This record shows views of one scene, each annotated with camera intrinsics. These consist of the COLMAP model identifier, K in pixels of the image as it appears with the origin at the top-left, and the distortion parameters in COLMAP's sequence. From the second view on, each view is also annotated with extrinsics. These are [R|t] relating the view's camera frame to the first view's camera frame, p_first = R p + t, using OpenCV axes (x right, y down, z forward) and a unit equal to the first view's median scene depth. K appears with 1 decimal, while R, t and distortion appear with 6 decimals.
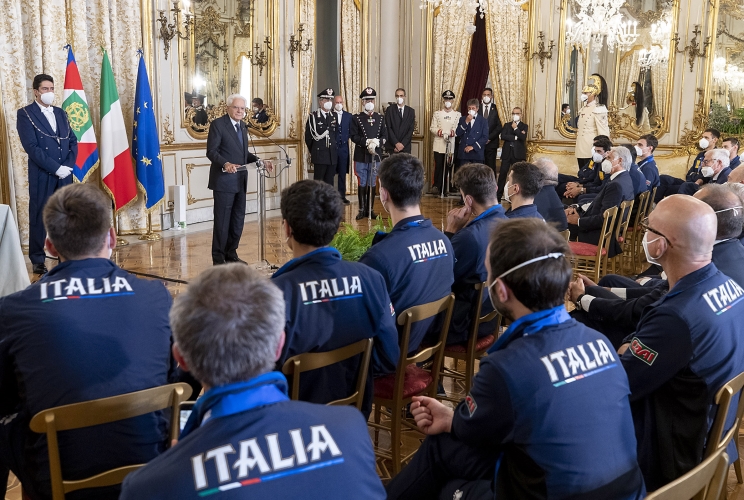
lens RADIAL K [[758.0, 0, 372.0], [0, 758.0, 250.0], [0, 0, 1]] dist [0.003379, -0.008791]
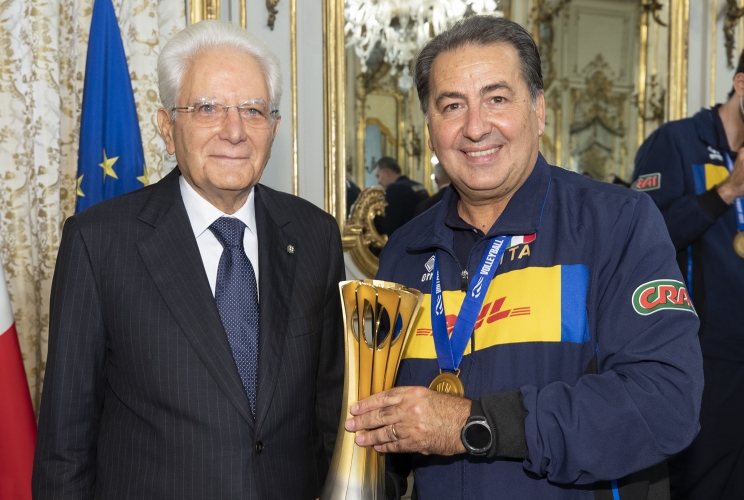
lens RADIAL K [[758.0, 0, 372.0], [0, 758.0, 250.0], [0, 0, 1]] dist [0.003379, -0.008791]
pose [[0.855155, -0.008650, -0.518300, -0.078497], [-0.072956, 0.987901, -0.136858, -0.119504], [0.513213, 0.154848, 0.844177, 0.739617]]
